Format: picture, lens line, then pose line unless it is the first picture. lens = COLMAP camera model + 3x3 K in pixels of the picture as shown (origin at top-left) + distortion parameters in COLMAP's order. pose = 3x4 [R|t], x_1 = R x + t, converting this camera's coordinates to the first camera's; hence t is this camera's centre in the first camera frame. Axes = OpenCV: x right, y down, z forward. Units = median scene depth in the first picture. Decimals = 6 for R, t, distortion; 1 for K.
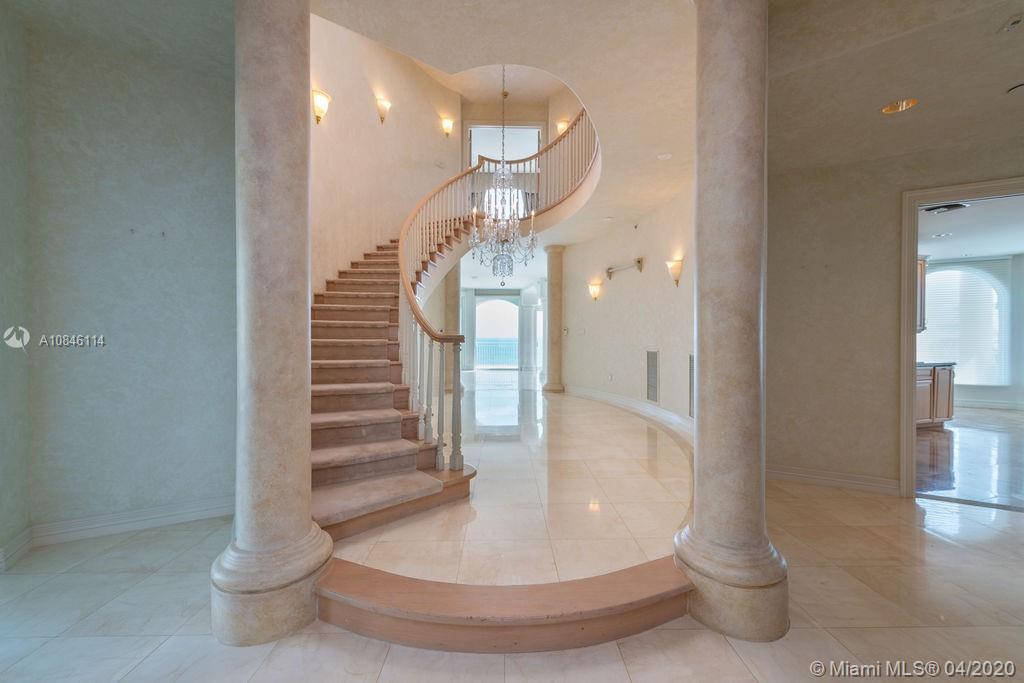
lens RADIAL K [[412.5, 0, 513.1], [0, 412.5, 339.2], [0, 0, 1]] dist [0.013878, -0.000025]
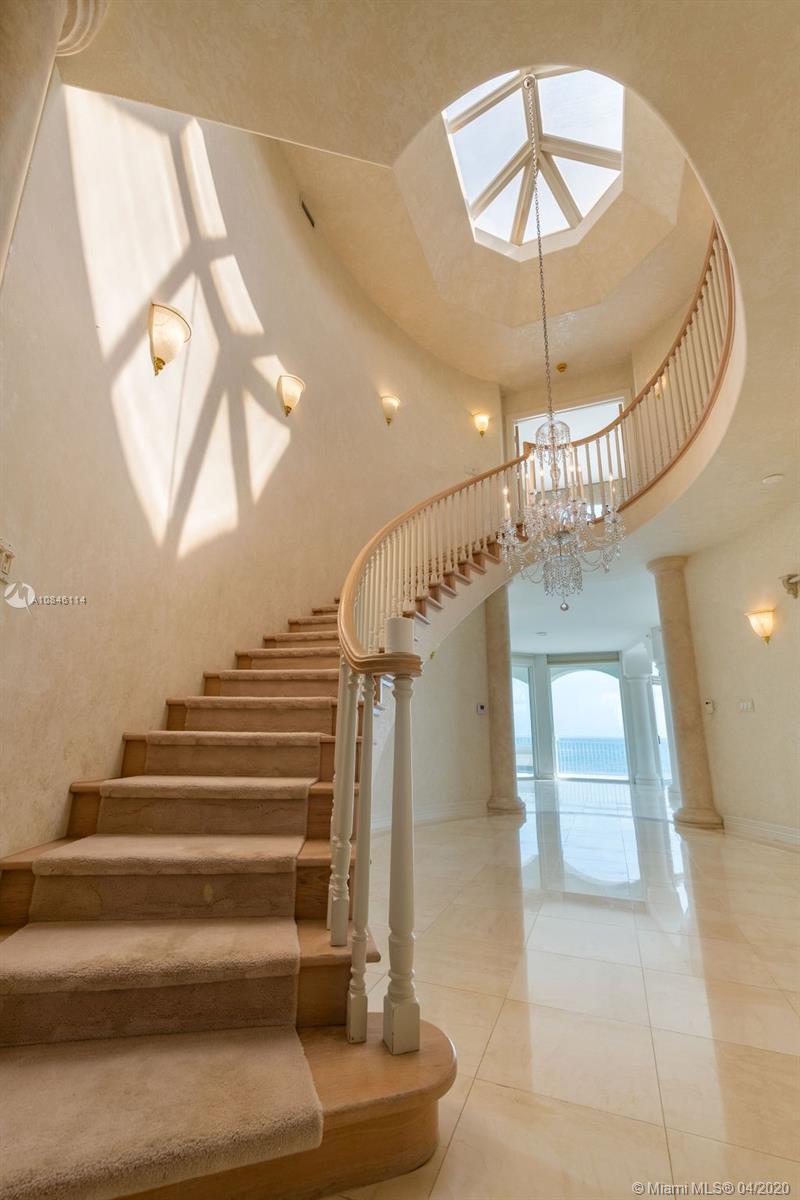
lens RADIAL K [[507.7, 0, 400.6], [0, 507.7, 606.7], [0, 0, 1]] dist [0.013468, 0.000203]
pose [[0.918990, -0.090881, -0.383663, 0.024608], [-0.010341, 0.967182, -0.253873, 0.028682], [0.394144, 0.237275, 0.887891, 0.221130]]
